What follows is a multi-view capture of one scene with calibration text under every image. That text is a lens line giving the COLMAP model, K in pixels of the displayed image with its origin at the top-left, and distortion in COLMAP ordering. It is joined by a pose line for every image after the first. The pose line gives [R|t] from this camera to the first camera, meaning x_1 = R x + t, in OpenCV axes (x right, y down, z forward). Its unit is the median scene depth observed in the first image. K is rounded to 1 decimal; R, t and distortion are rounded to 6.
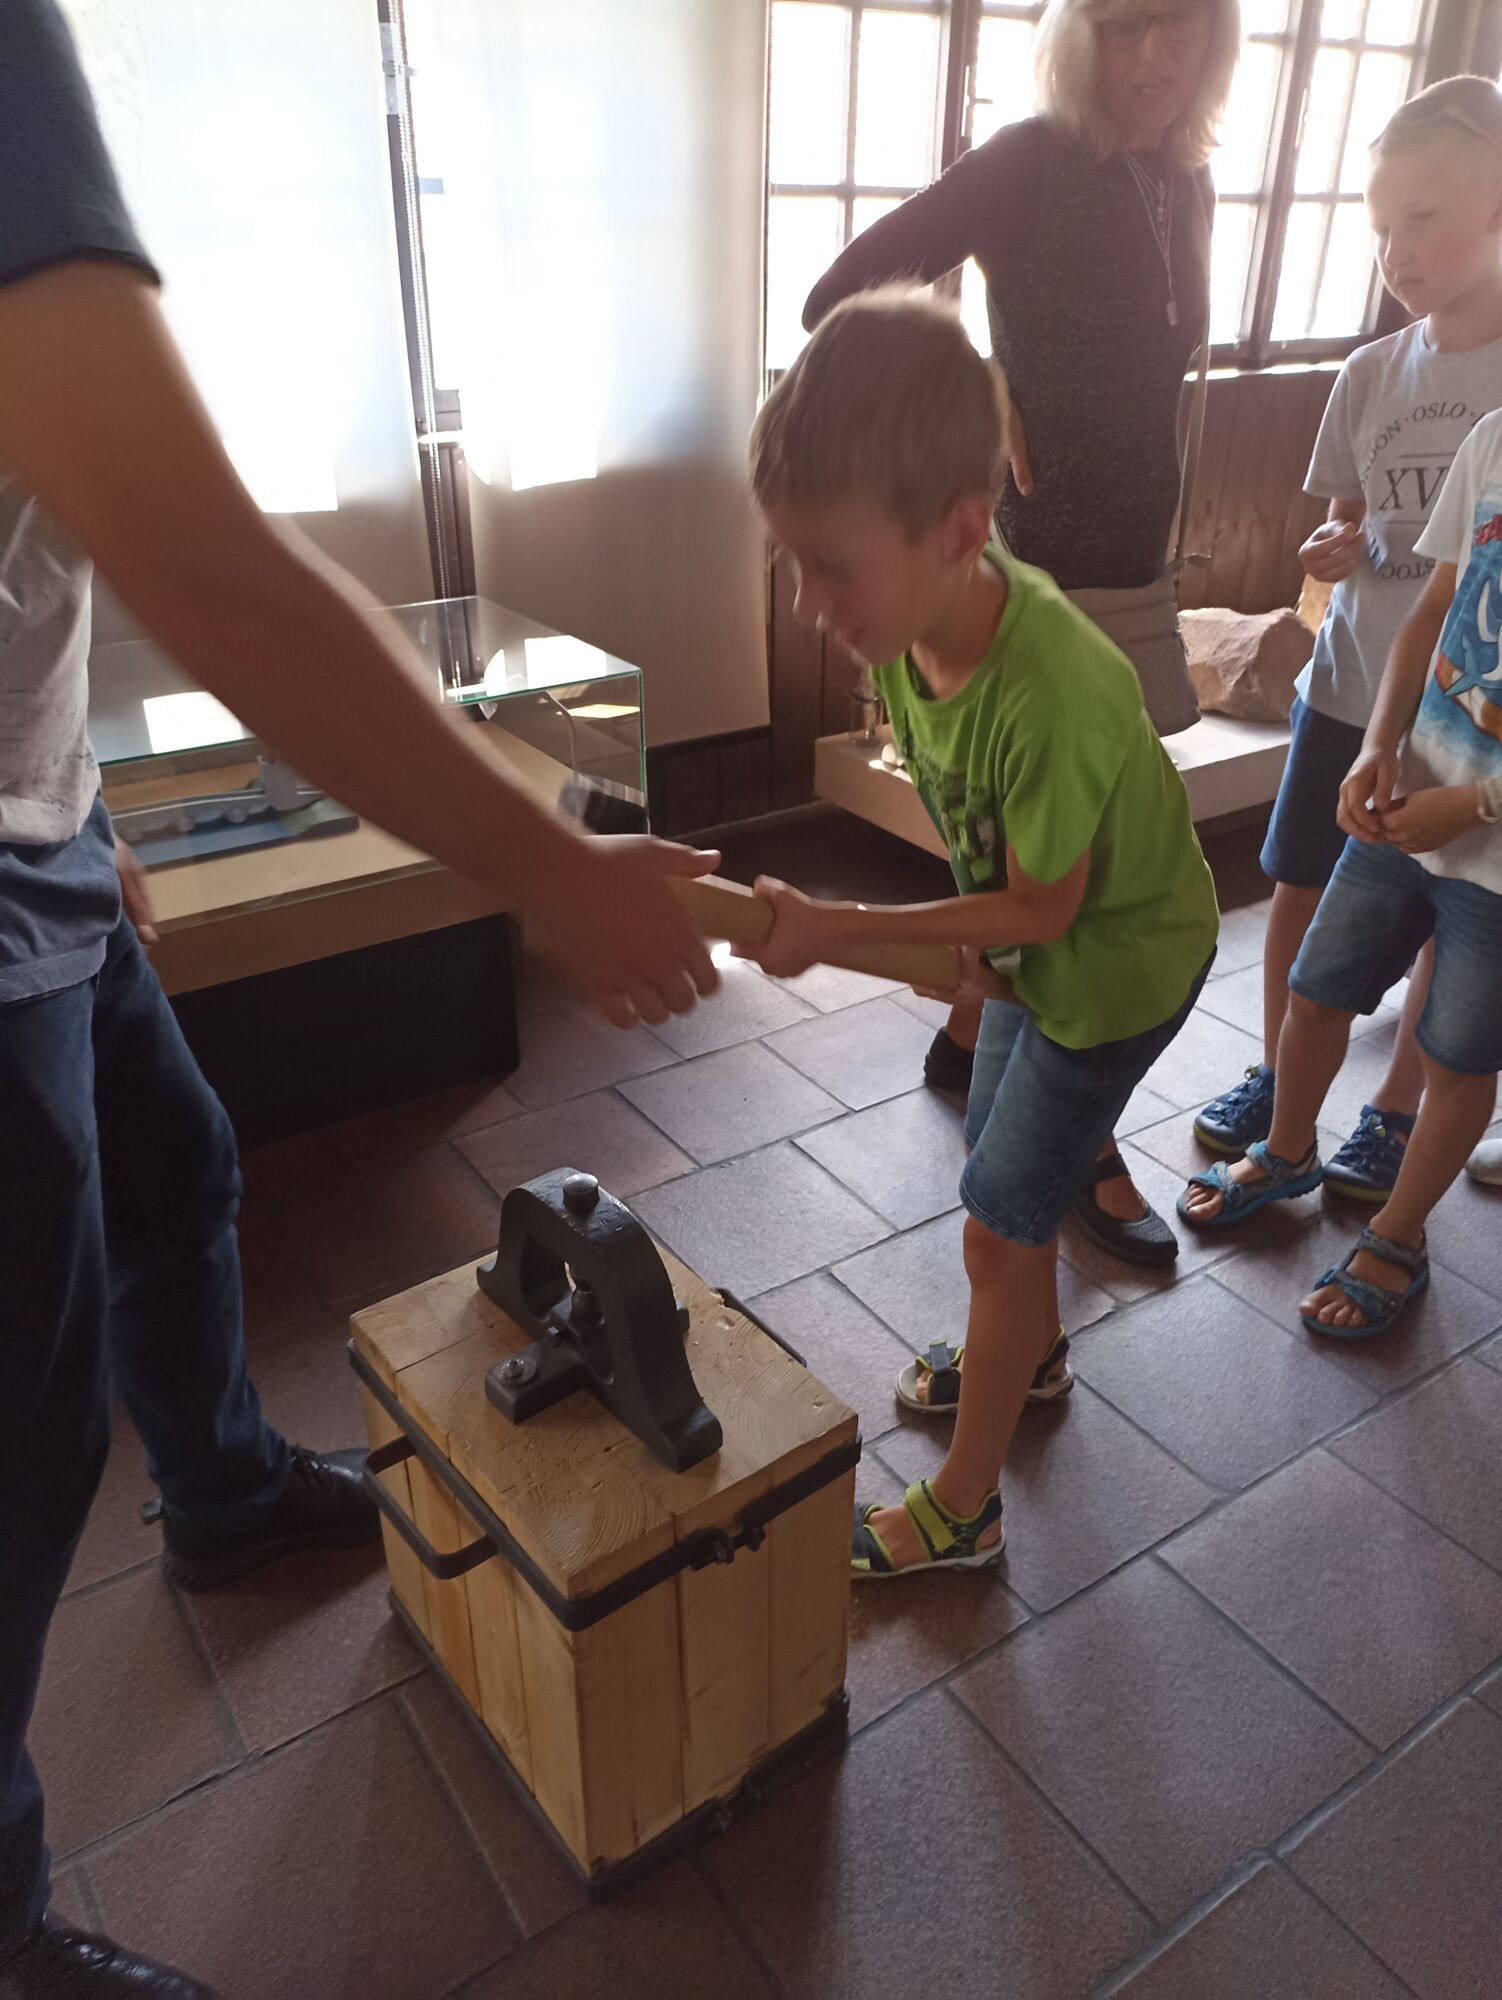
lens RADIAL K [[1487.2, 0, 756.7], [0, 1487.2, 1002.4], [0, 0, 1]] dist [0.044567, -0.029232]
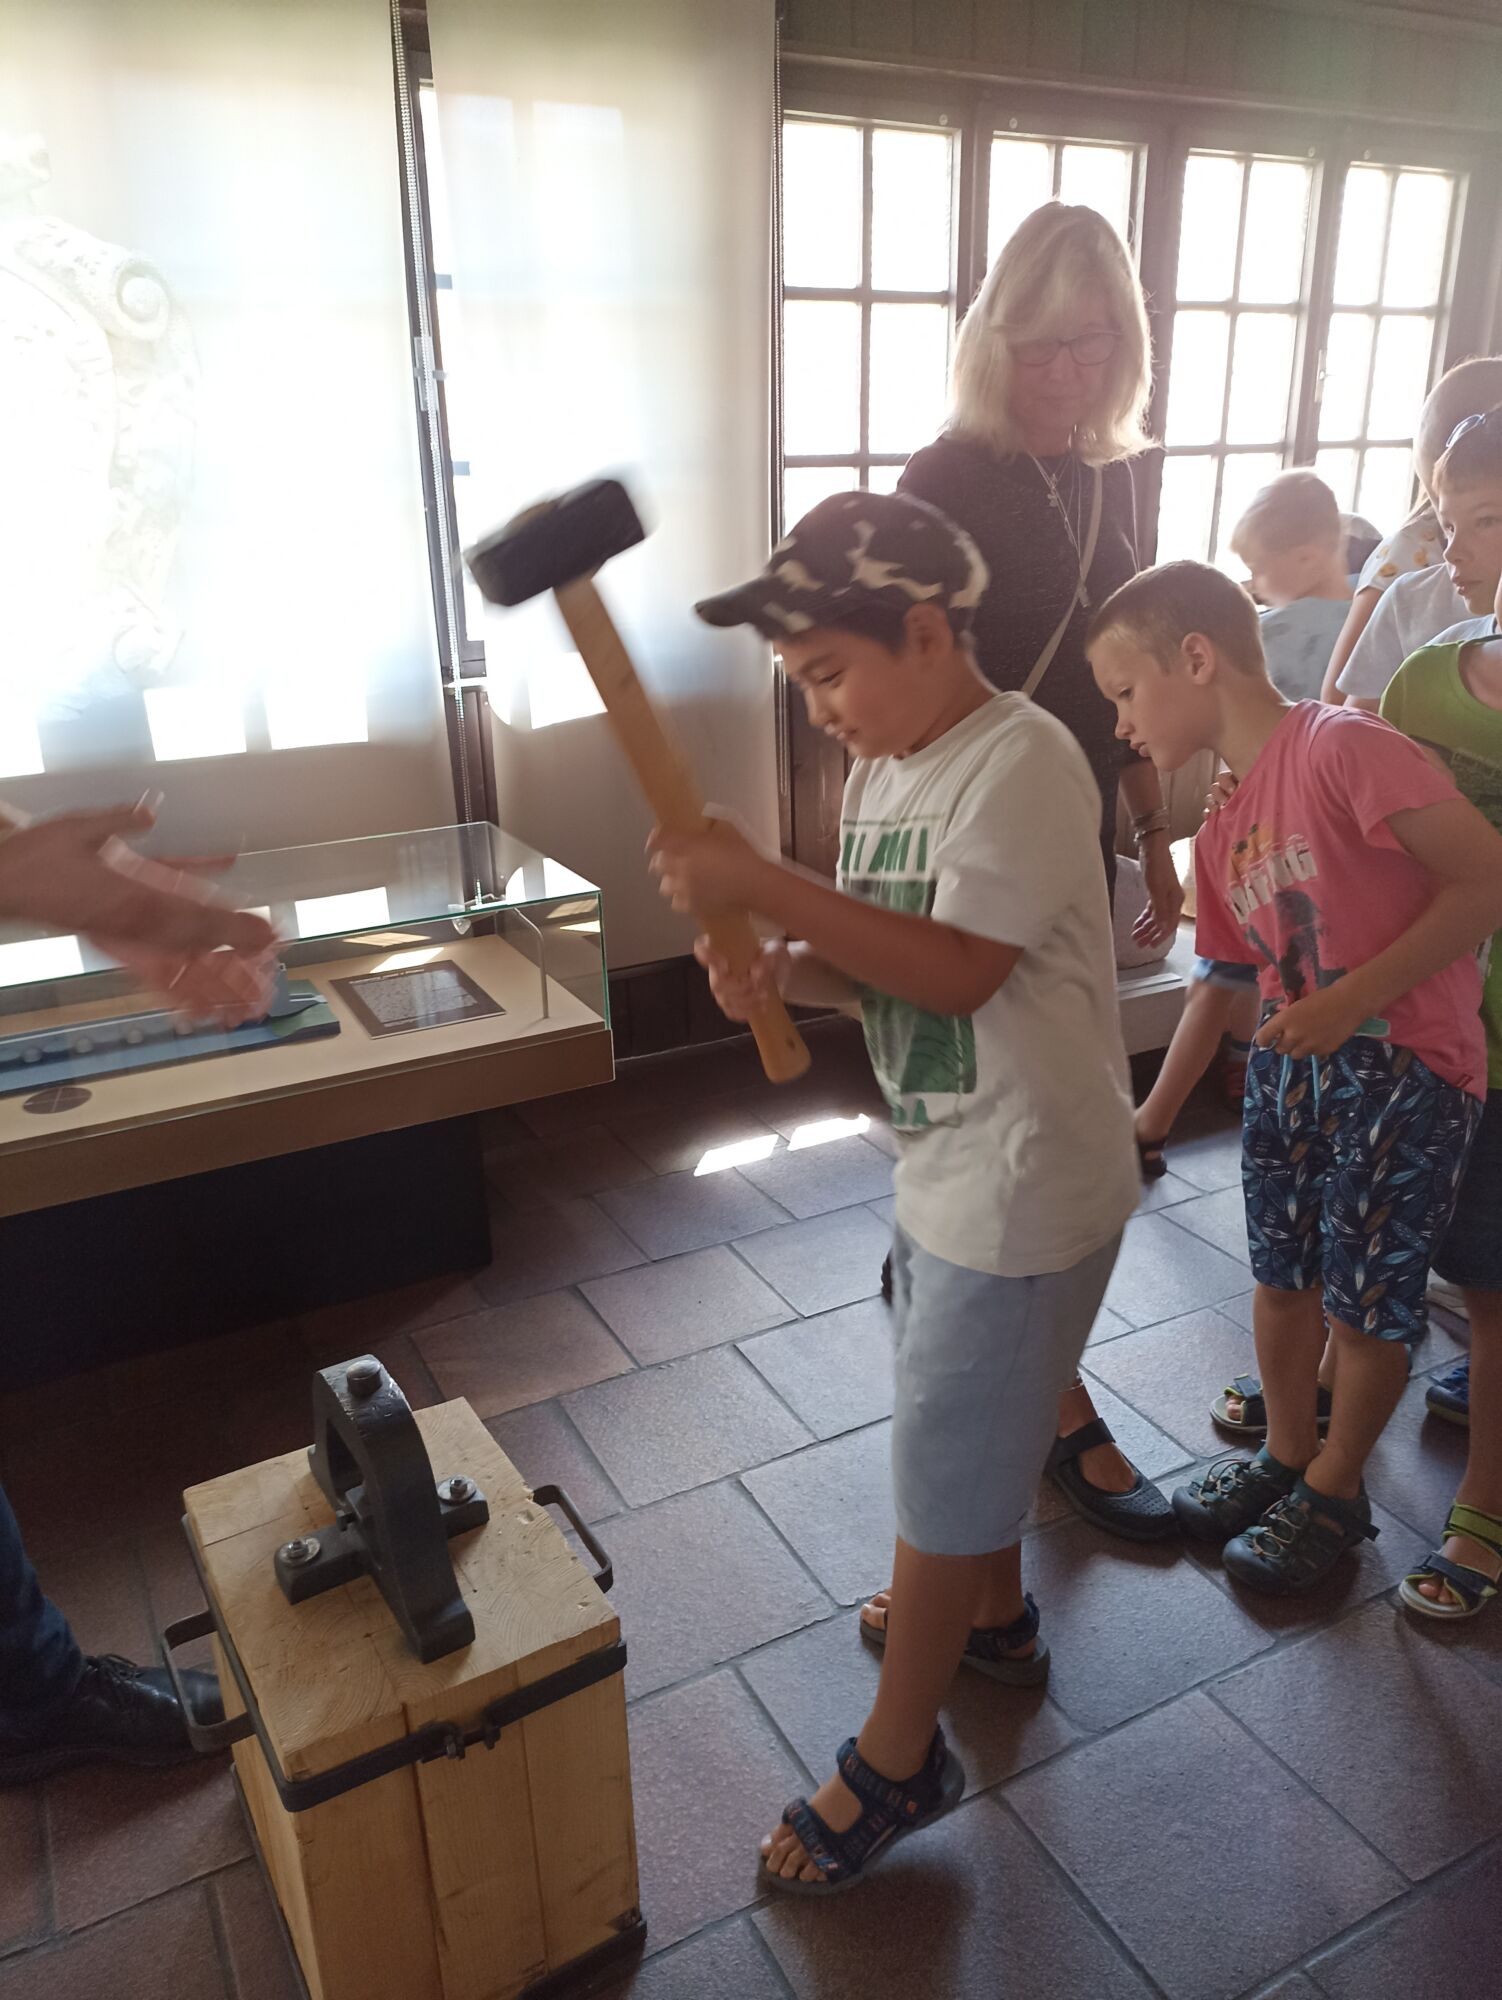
lens RADIAL K [[1487.2, 0, 753.5], [0, 1487.2, 1012.4], [0, 0, 1]] dist [0.044567, -0.029232]
pose [[0.993433, 0.012219, -0.113760, 0.210638], [-0.027050, 0.991176, -0.129765, -0.000256], [0.111171, 0.131990, 0.984997, -0.038140]]
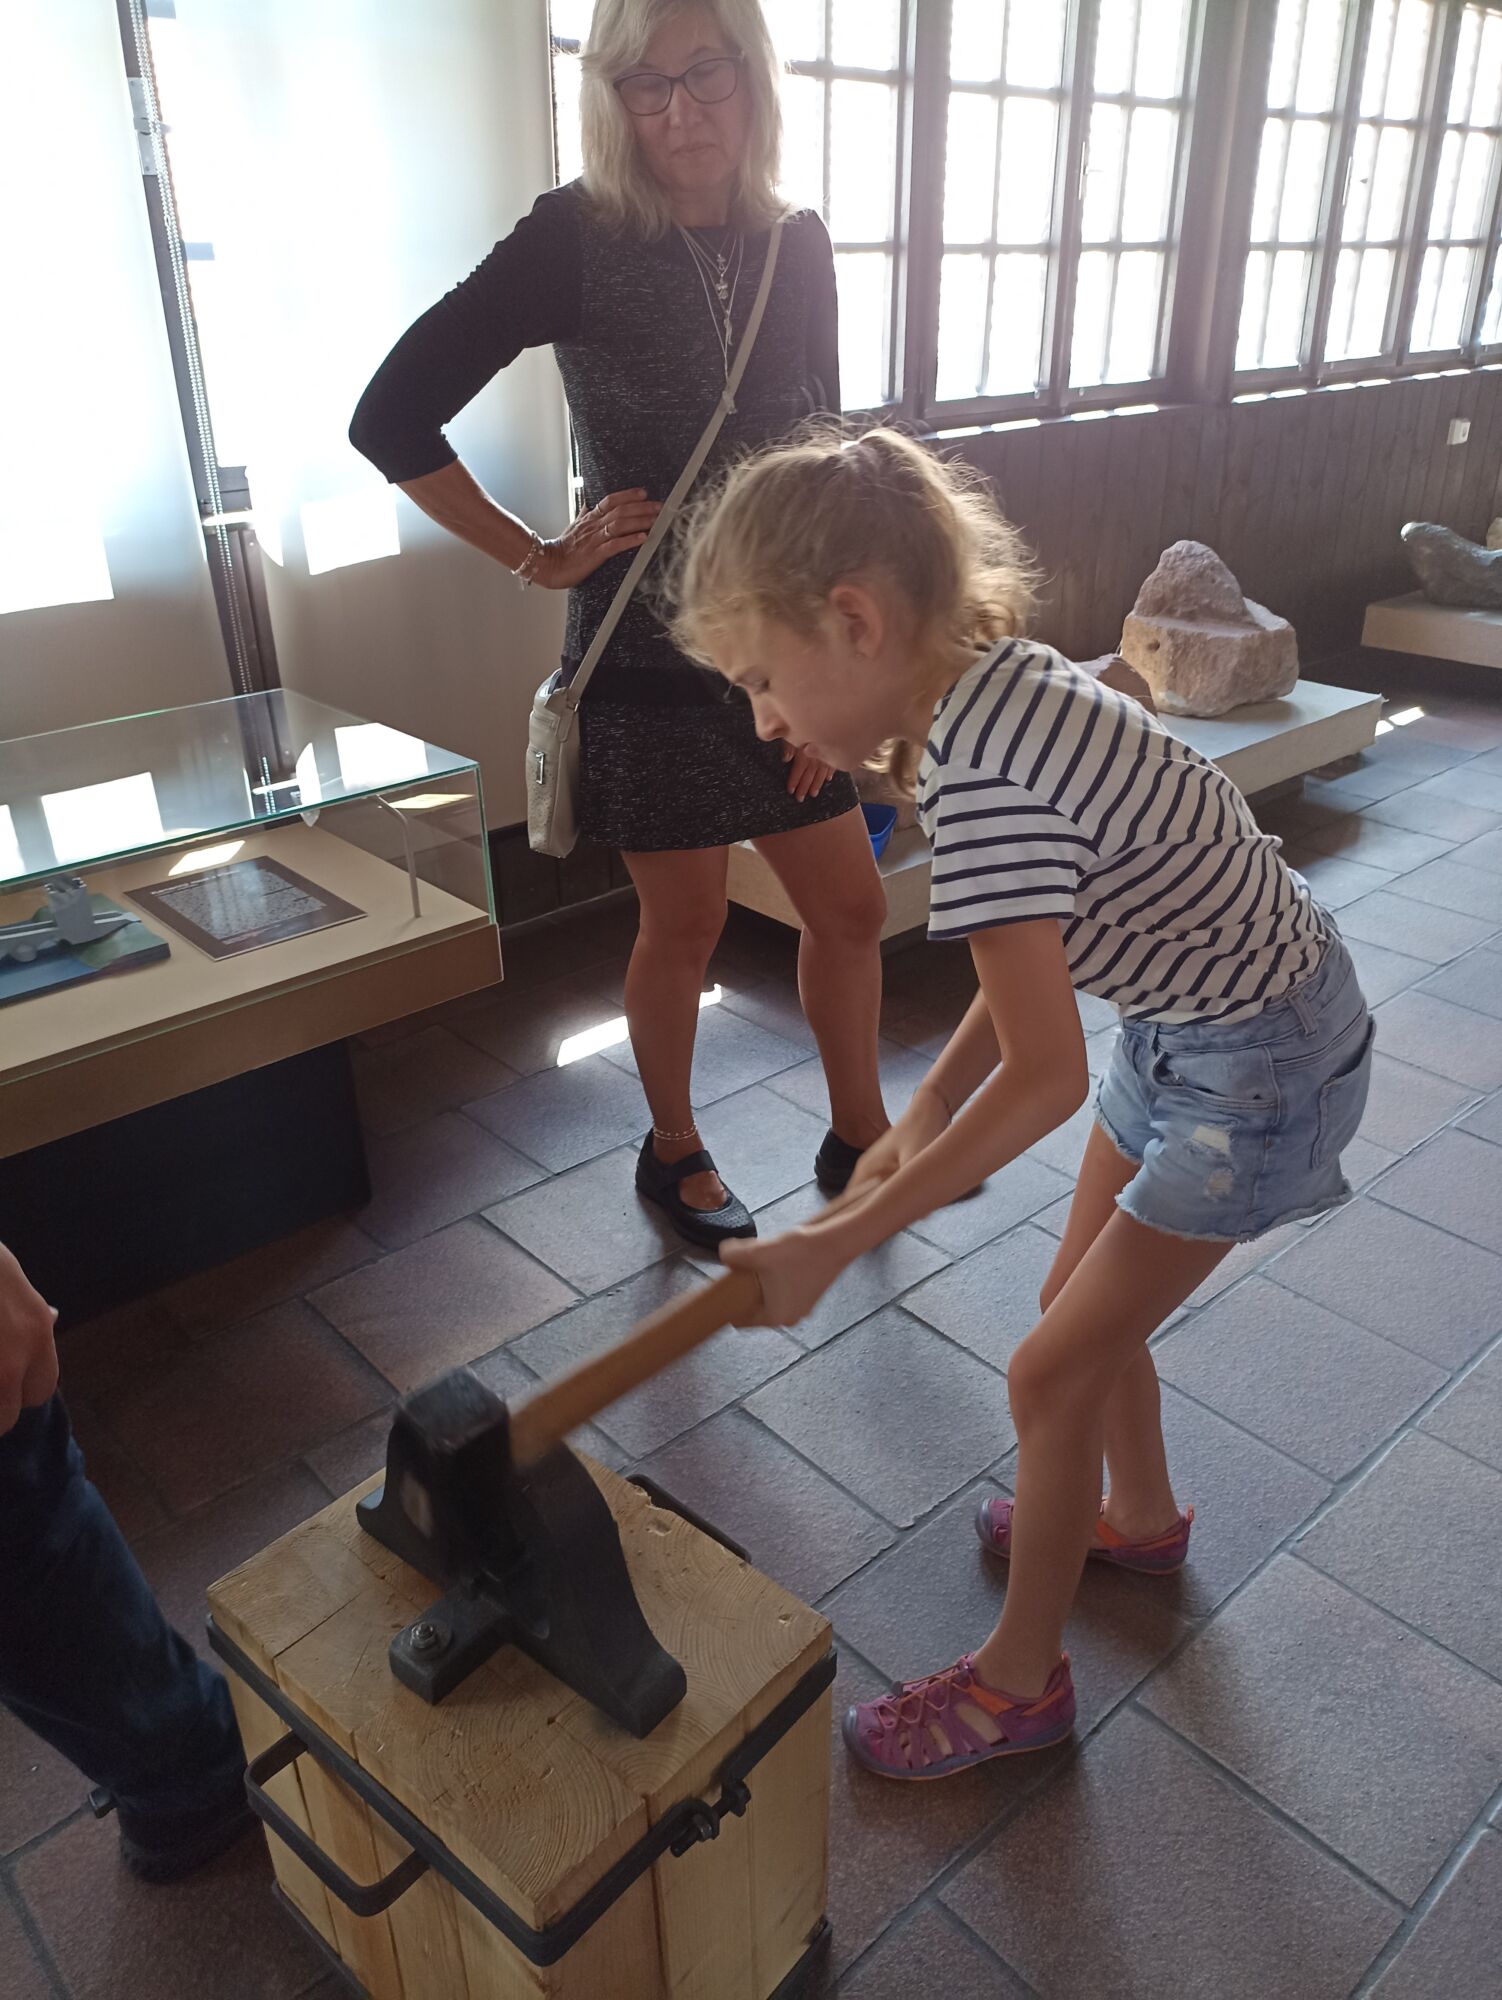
lens RADIAL K [[1487.2, 0, 754.2], [0, 1487.2, 1005.7], [0, 0, 1]] dist [0.044567, -0.029232]
pose [[0.989916, -0.078531, 0.117893, -0.040090], [0.081808, 0.996378, -0.023209, -0.053587], [-0.115643, 0.032620, 0.992755, 0.099103]]
